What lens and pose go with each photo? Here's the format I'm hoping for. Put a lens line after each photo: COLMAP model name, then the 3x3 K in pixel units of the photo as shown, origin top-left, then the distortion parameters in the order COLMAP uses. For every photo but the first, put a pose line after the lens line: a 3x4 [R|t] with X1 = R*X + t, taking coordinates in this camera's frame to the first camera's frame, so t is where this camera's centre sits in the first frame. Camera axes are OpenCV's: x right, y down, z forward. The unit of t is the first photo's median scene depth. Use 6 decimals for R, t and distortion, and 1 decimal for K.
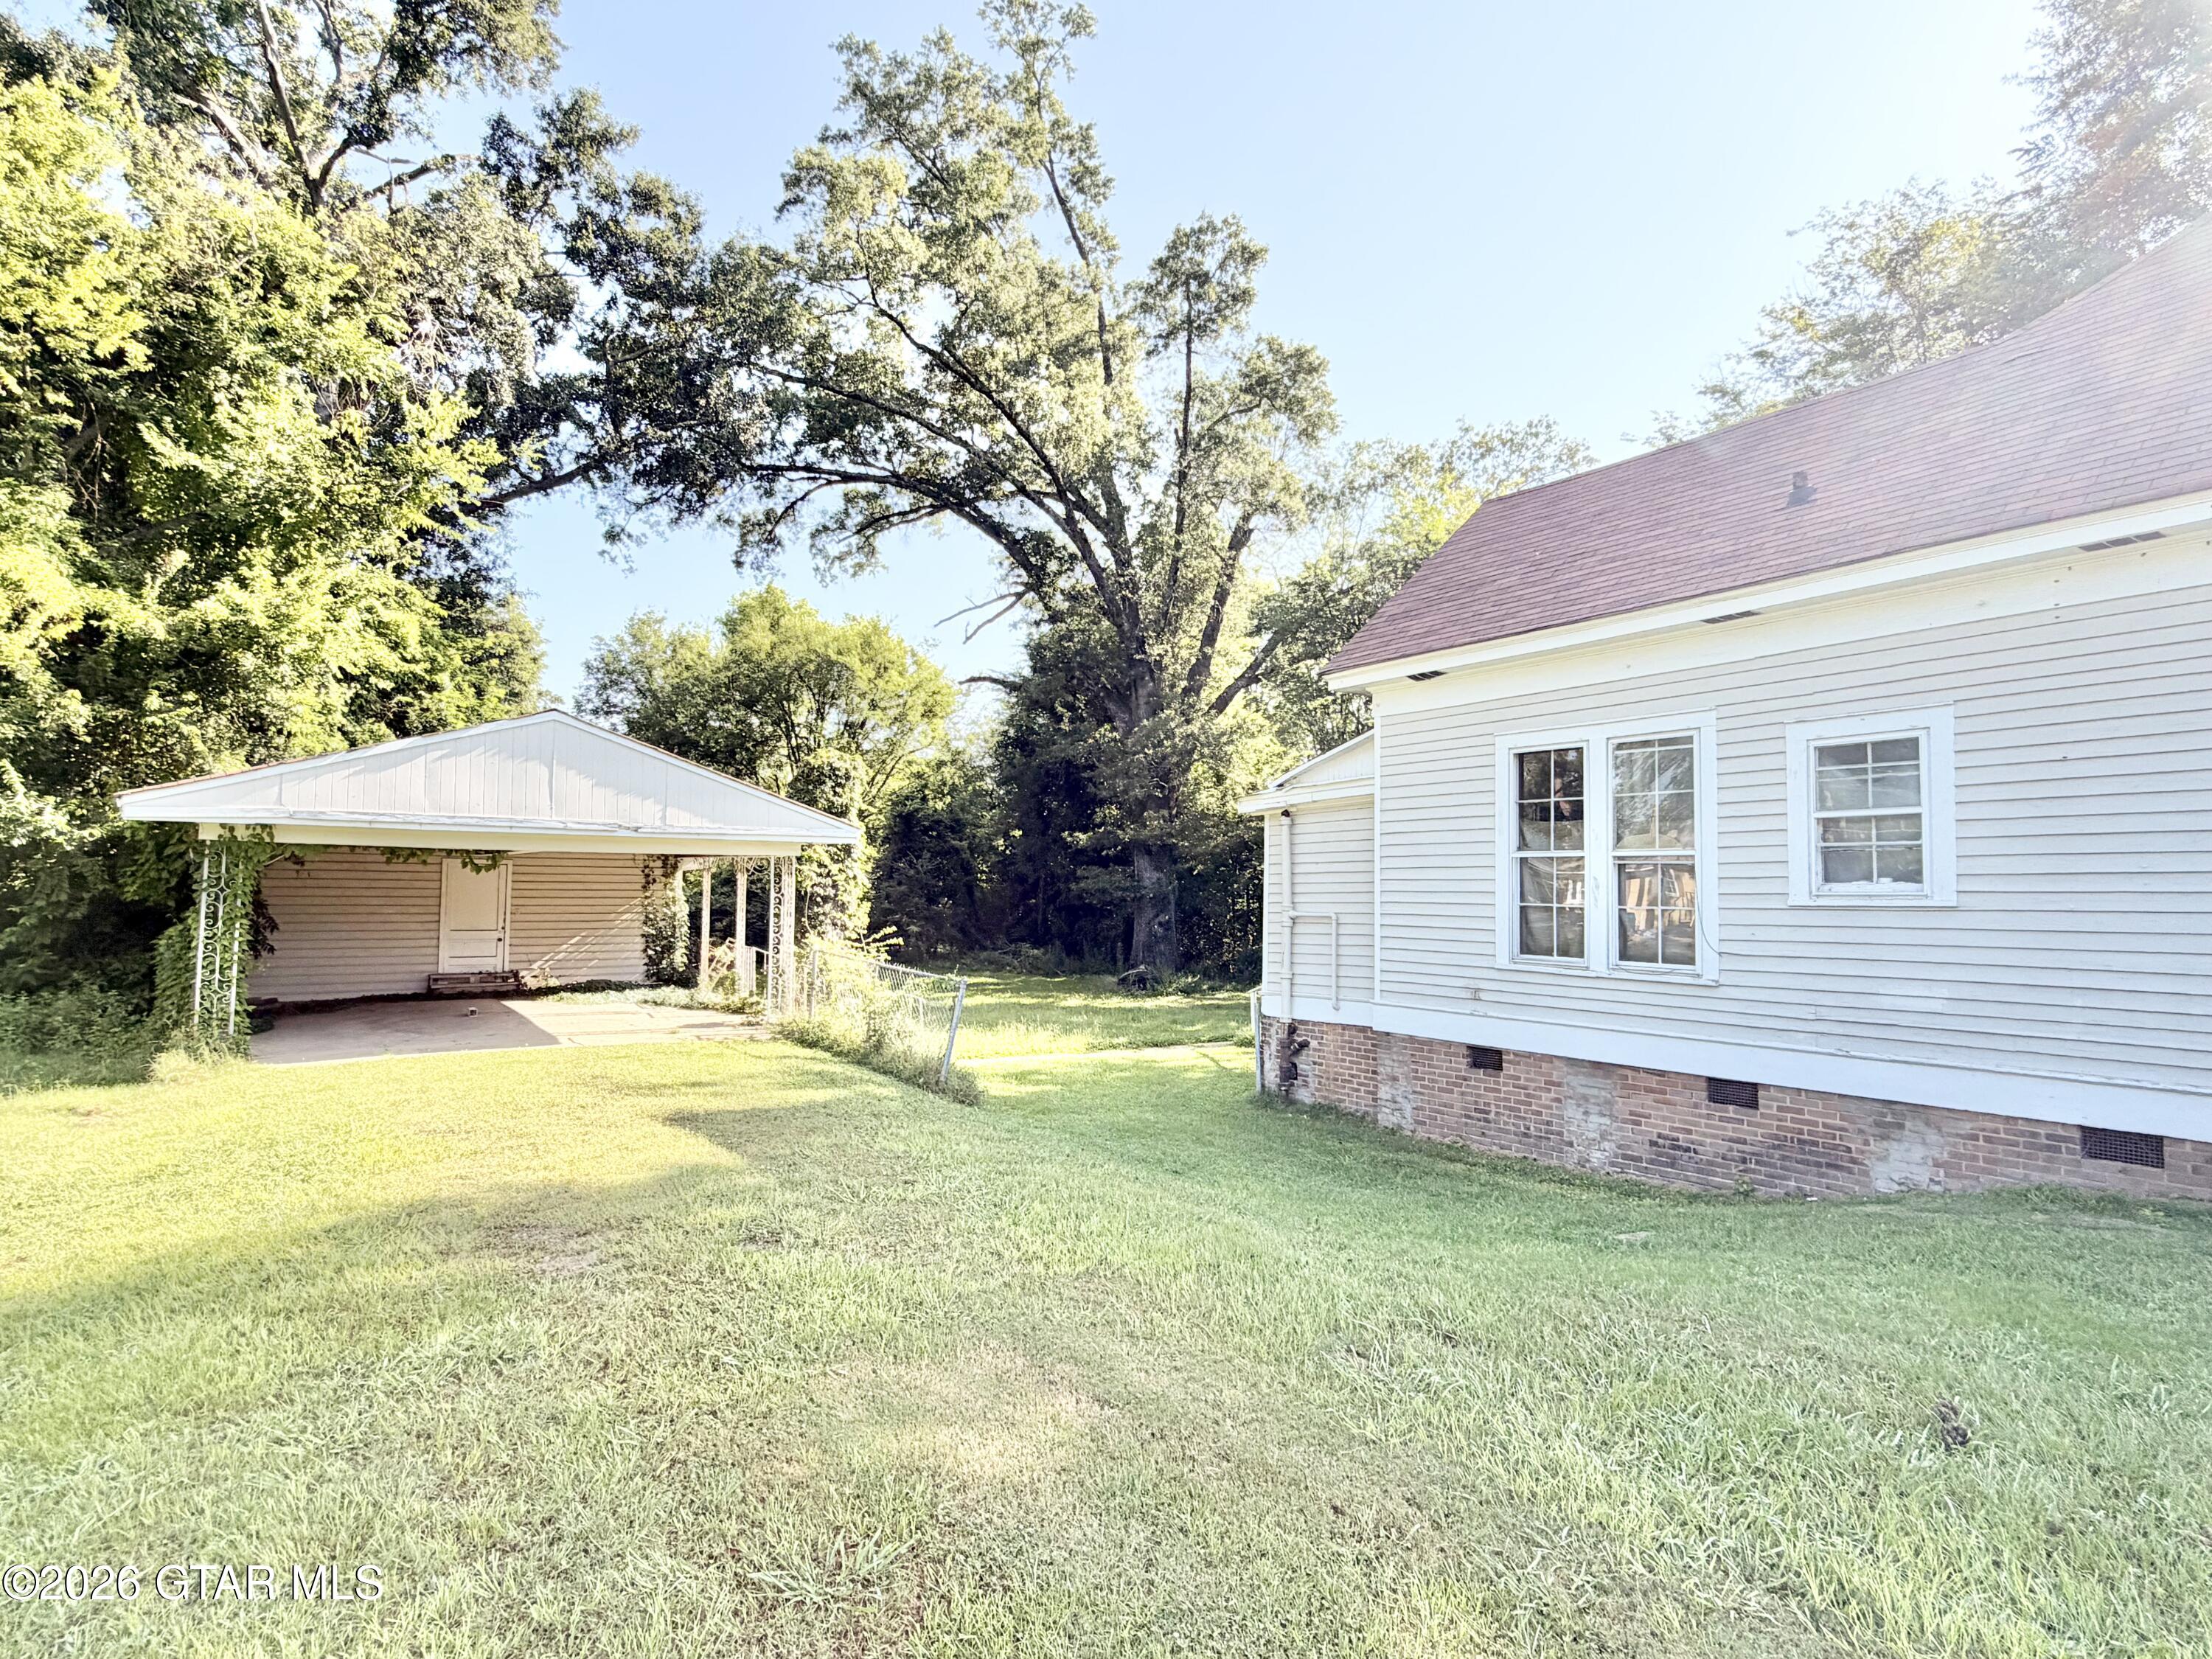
lens RADIAL K [[1182.1, 0, 1106.0], [0, 1182.1, 829.5], [0, 0, 1]] dist [-0.002173, 0.000113]
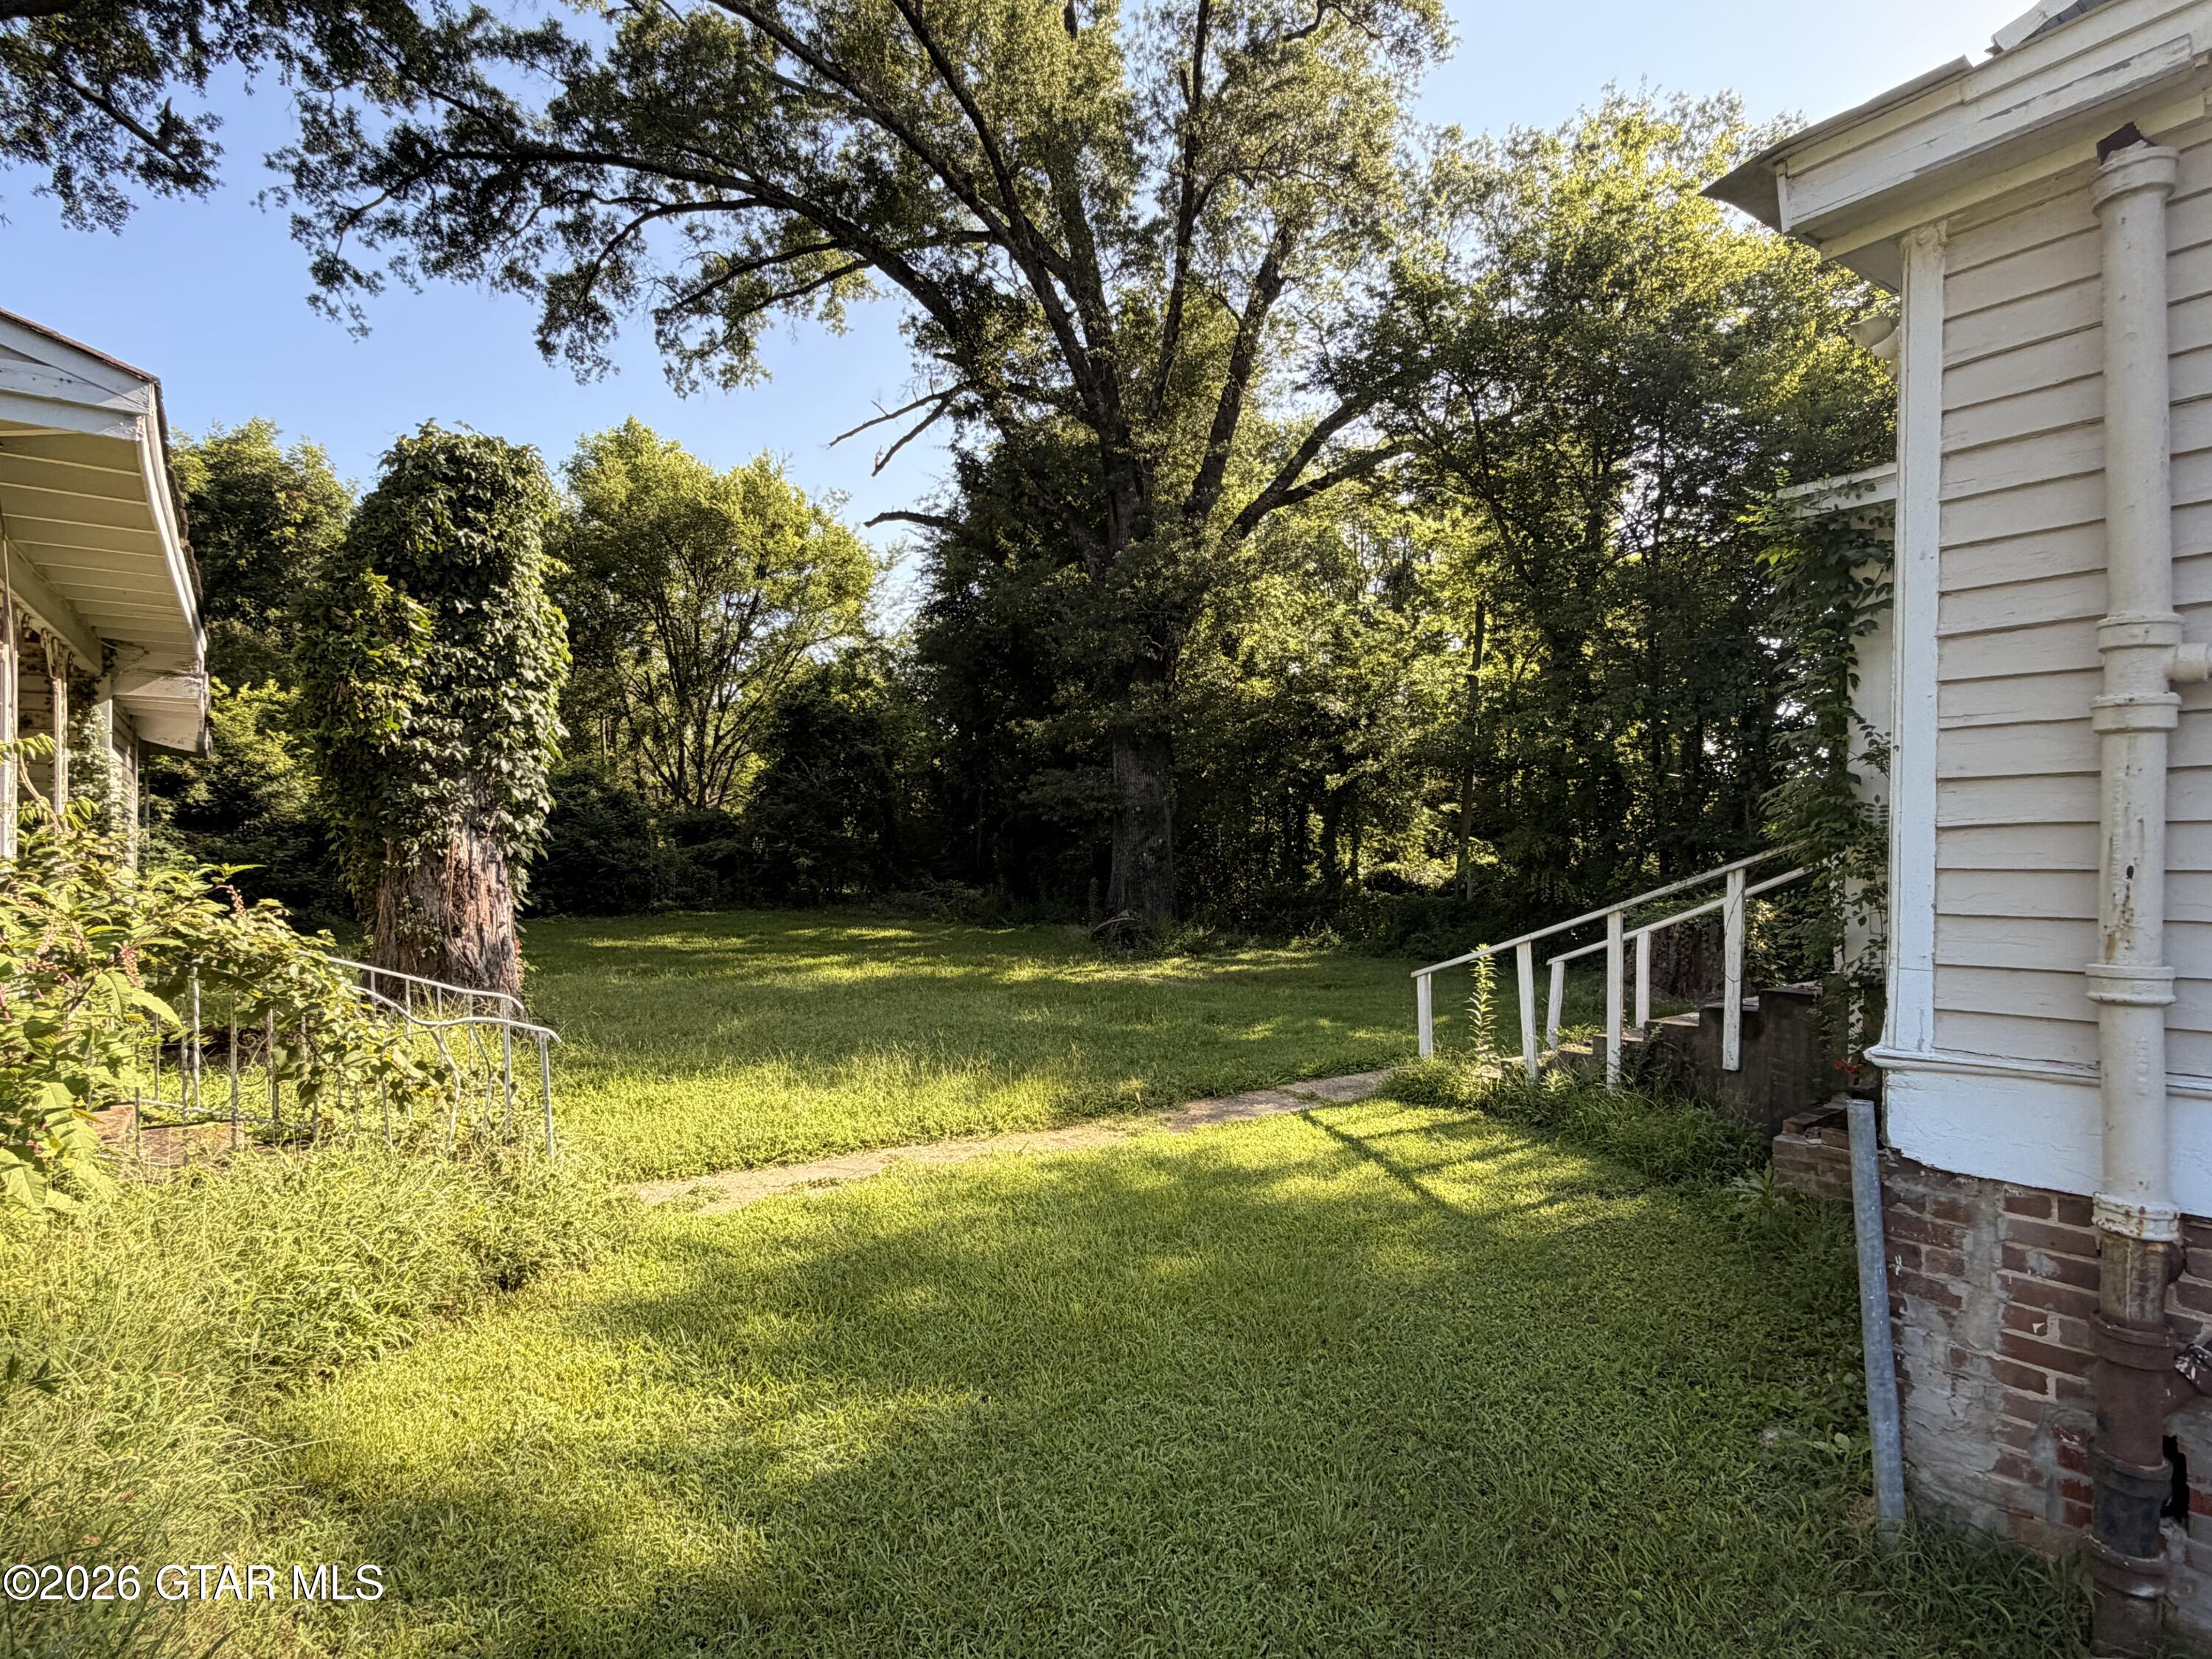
lens RADIAL K [[1160.0, 0, 1112.8], [0, 1160.0, 845.0], [0, 0, 1]] dist [0.000654, -0.000919]
pose [[0.998843, -0.002065, 0.048038, -0.008366], [-0.000849, 0.998164, 0.060571, 0.034514], [-0.048075, -0.060542, 0.997007, 0.318168]]
